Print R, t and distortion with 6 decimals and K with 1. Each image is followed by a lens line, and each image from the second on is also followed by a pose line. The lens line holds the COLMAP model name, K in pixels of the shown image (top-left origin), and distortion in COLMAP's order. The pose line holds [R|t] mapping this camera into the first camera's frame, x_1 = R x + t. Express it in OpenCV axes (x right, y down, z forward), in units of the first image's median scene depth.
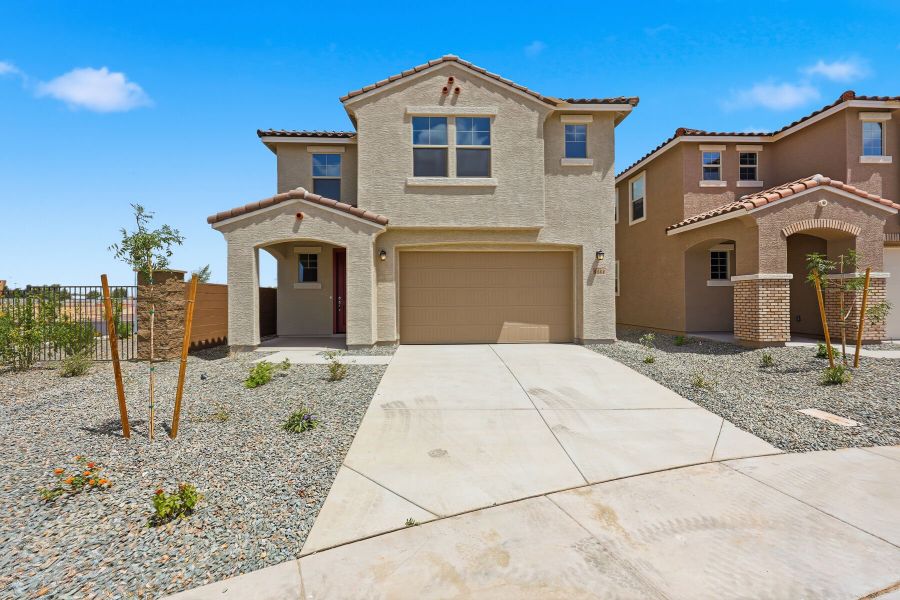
lens RADIAL K [[381.4, 0, 450.4], [0, 381.4, 300.2], [0, 0, 1]] dist [0.005172, 0.000185]
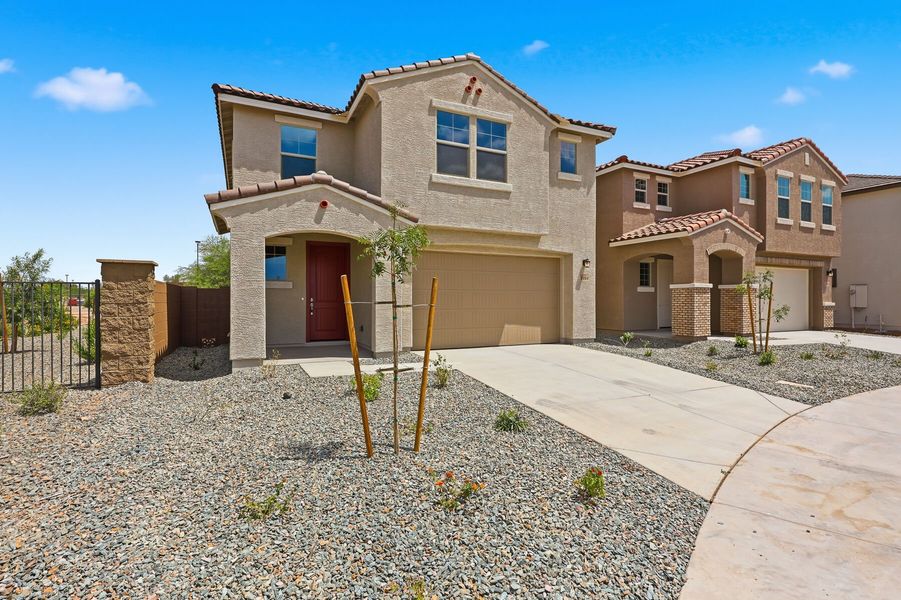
lens RADIAL K [[432.7, 0, 451.2], [0, 432.7, 302.1], [0, 0, 1]] dist [0.003313, -0.000112]
pose [[0.919440, 0.004557, 0.393204, -0.483381], [-0.004984, 0.999988, 0.000066, -0.002489], [-0.393198, -0.002020, 0.919451, -0.005397]]
